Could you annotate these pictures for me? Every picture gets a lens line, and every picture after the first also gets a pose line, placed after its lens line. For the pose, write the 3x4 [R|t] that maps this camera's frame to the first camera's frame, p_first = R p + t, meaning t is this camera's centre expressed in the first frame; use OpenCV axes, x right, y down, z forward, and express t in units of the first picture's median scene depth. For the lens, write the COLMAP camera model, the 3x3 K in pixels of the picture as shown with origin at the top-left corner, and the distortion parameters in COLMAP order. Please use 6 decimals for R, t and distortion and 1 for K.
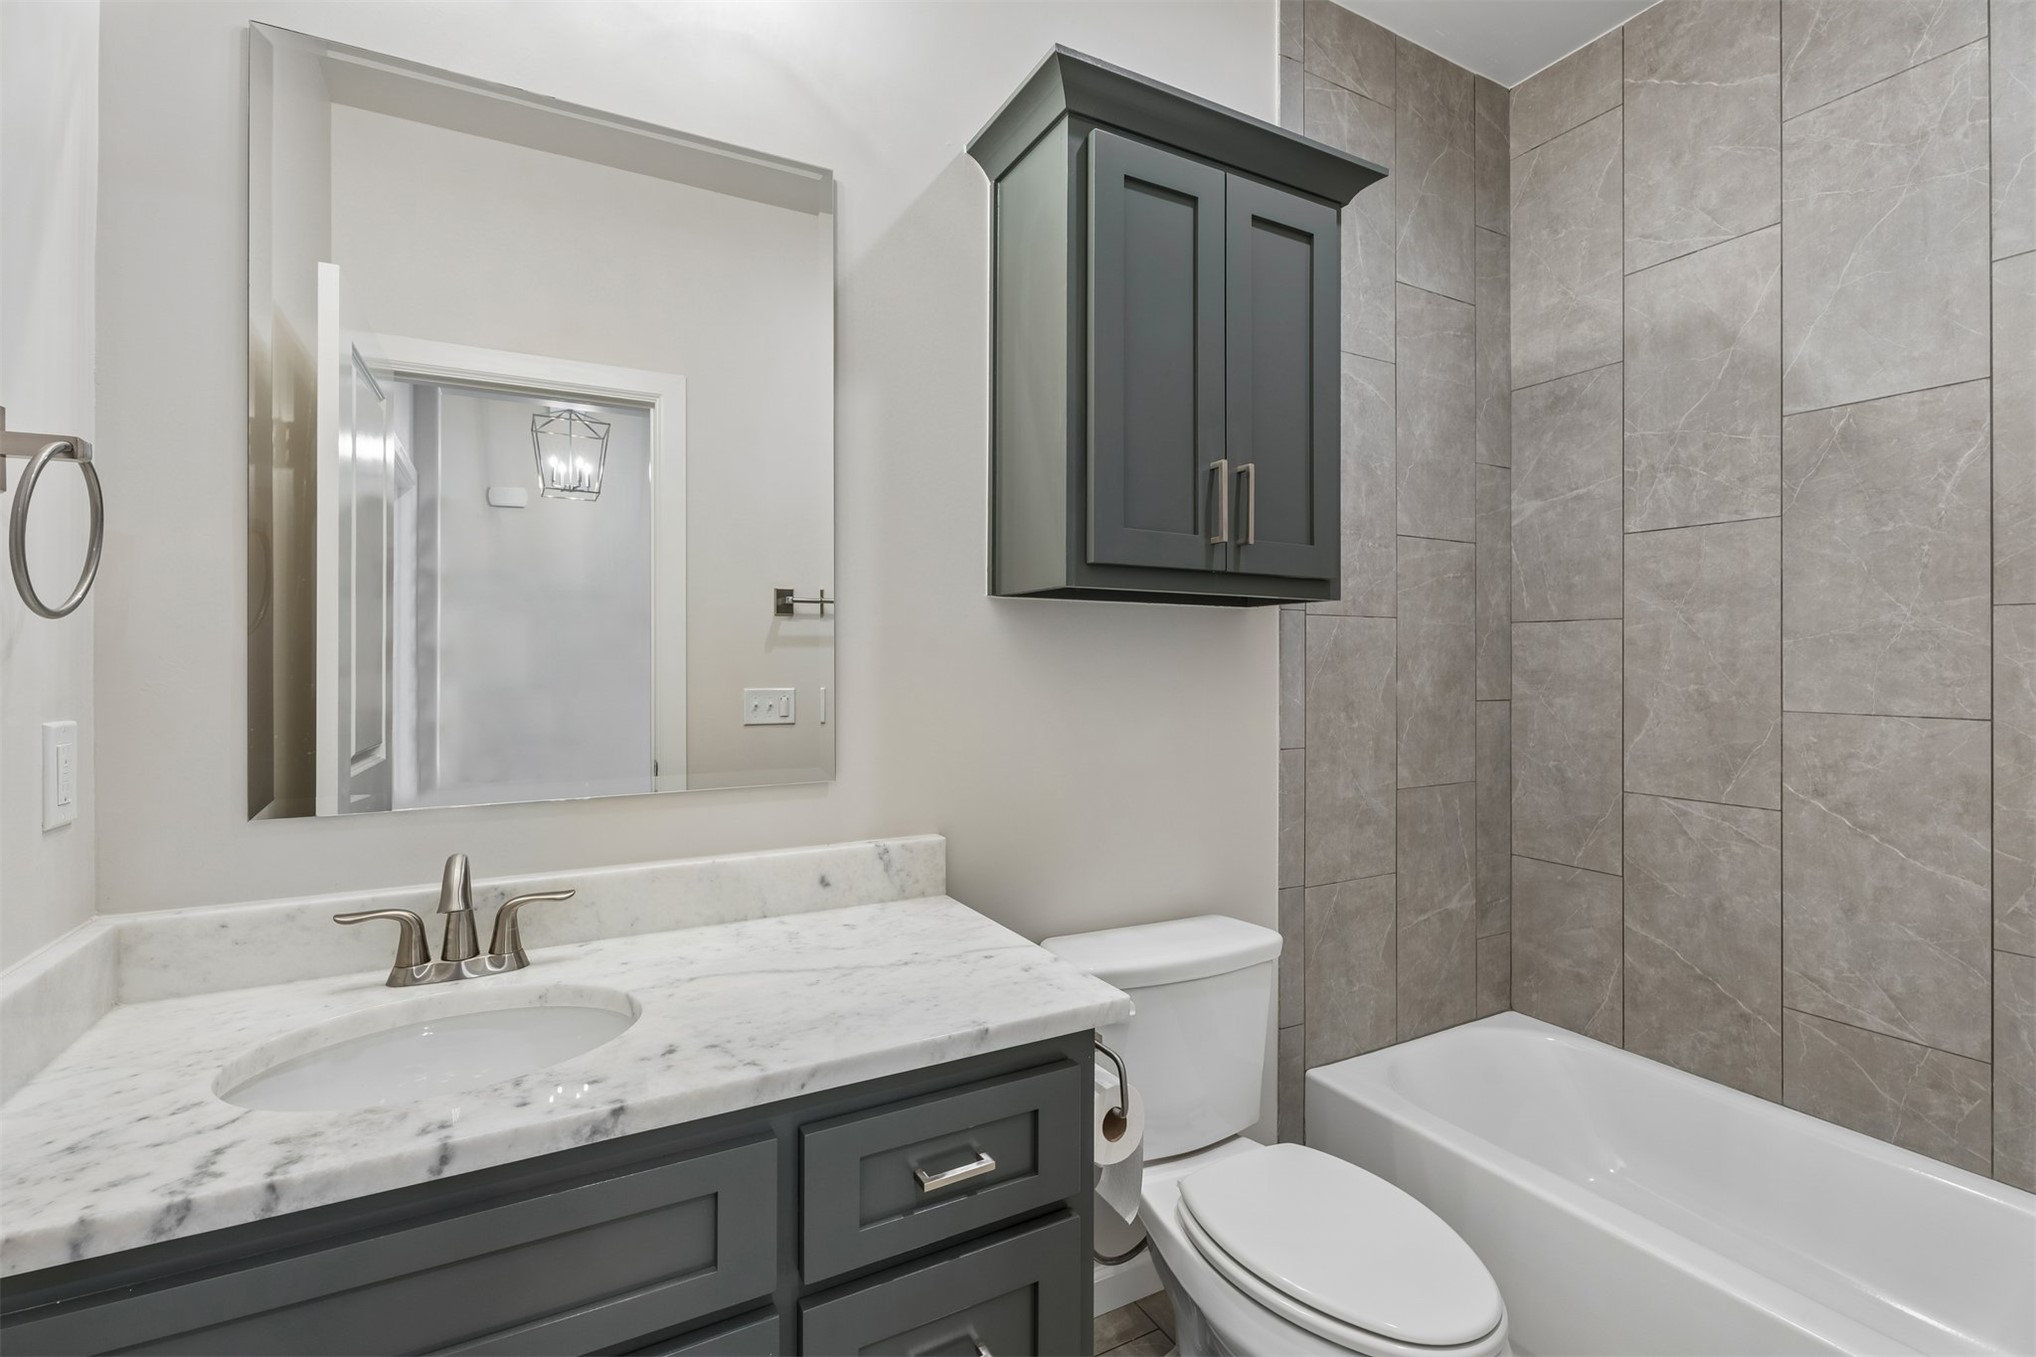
lens RADIAL K [[910.3, 0, 1029.2], [0, 910.3, 662.4], [0, 0, 1]] dist [0.003506, -0.000002]
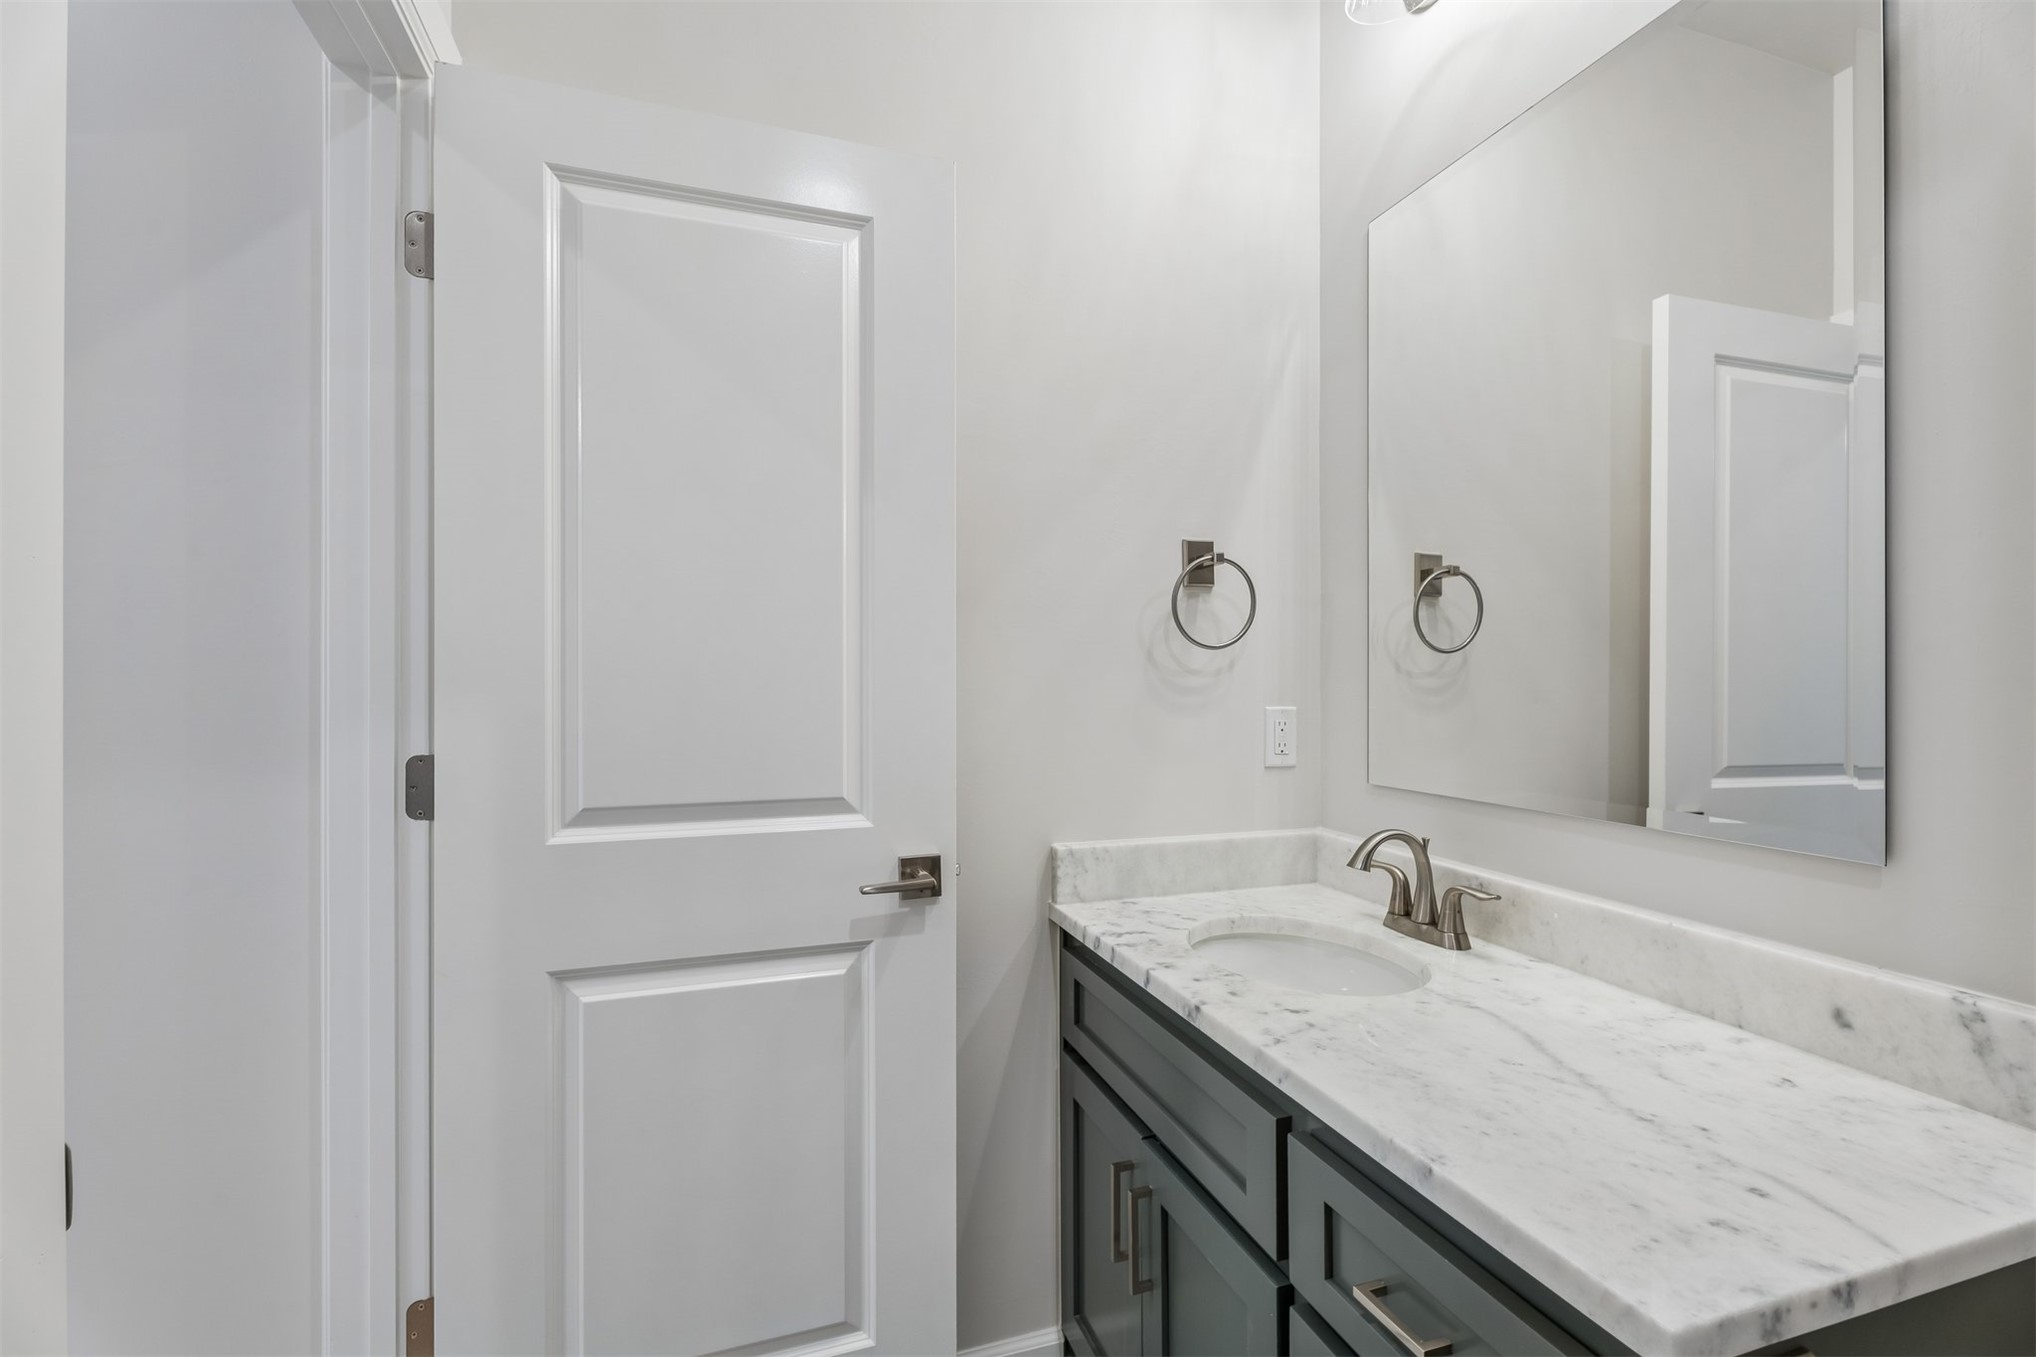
lens RADIAL K [[910.3, 0, 1000.7], [0, 910.3, 686.9], [0, 0, 1]] dist [0.003506, -0.000002]
pose [[-0.207470, 0.008922, -0.978201, 0.643474], [-0.001639, 0.999954, 0.009468, 0.008964], [0.978240, 0.003567, -0.207446, 0.710549]]
